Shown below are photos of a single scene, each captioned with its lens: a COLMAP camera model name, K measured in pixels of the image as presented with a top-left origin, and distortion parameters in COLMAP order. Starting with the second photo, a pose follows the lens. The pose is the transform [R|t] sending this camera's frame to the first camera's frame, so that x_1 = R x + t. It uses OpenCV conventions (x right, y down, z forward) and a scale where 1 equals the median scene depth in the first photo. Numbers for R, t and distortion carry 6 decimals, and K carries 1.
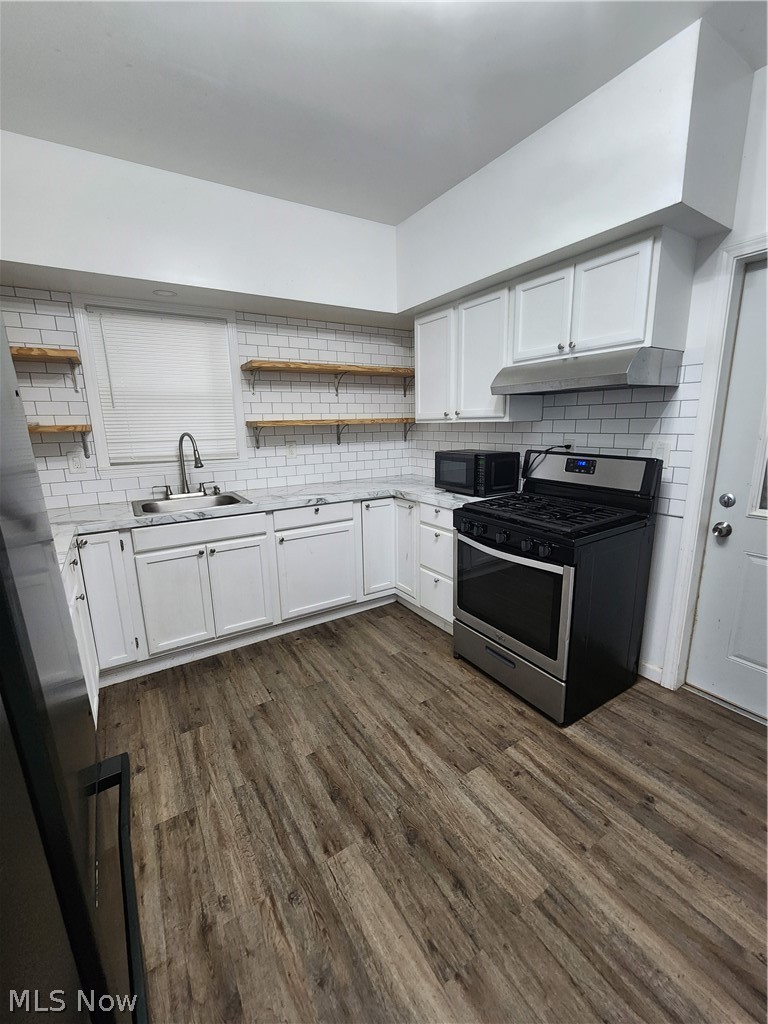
lens RADIAL K [[420.2, 0, 384.3], [0, 420.2, 514.7], [0, 0, 1]] dist [-0.002976, 0.000967]
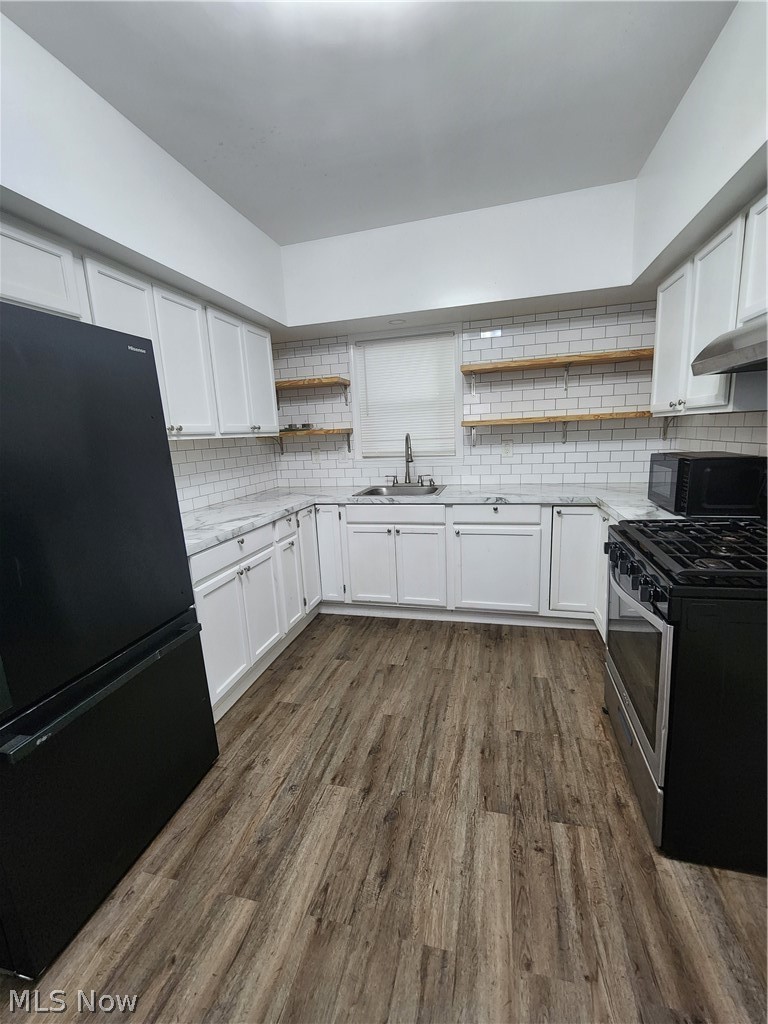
lens RADIAL K [[420.2, 0, 384.3], [0, 420.2, 514.7], [0, 0, 1]] dist [-0.002976, 0.000967]
pose [[0.684557, 0.126154, -0.717960, 0.516707], [-0.124220, 0.990694, 0.055636, -0.027666], [0.718297, 0.051099, 0.693858, 0.159377]]
